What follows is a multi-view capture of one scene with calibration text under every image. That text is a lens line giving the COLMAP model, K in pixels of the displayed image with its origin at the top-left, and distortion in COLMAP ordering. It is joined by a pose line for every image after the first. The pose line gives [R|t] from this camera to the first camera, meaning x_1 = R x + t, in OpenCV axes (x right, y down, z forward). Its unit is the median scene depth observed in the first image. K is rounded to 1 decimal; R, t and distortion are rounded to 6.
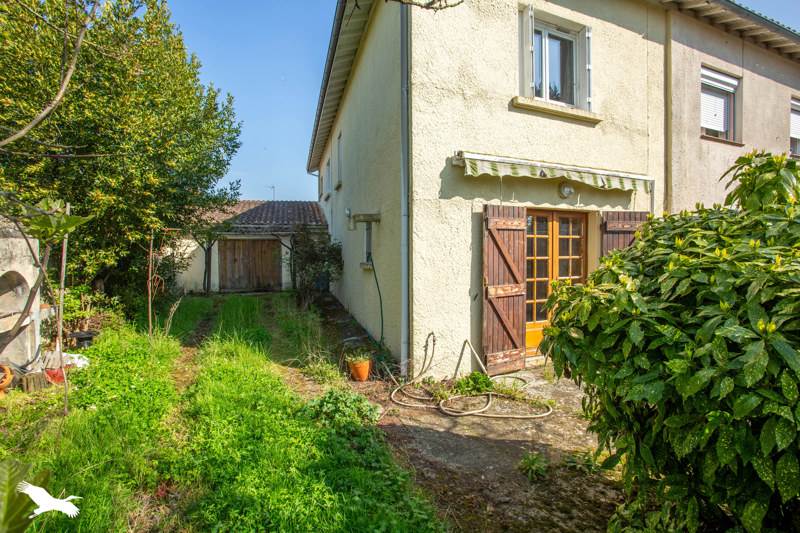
lens RADIAL K [[402.4, 0, 400.0], [0, 402.4, 266.5], [0, 0, 1]] dist [-0.076629, 0.038837]
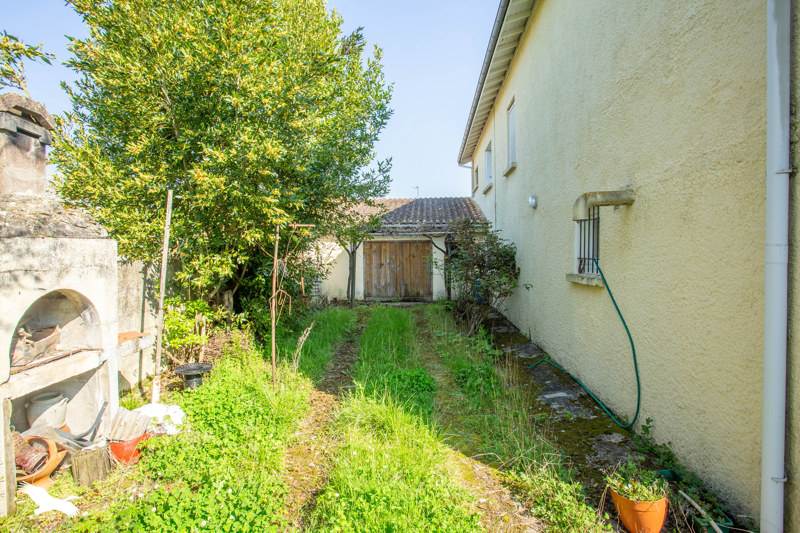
lens RADIAL K [[398.3, 0, 400.0], [0, 398.3, 266.5], [0, 0, 1]] dist [-0.033996, 0.000060]
pose [[0.943182, 0.007837, -0.332186, -0.124264], [-0.009825, 0.999942, -0.004304, -0.013835], [0.332133, 0.007324, 0.943204, 0.273036]]
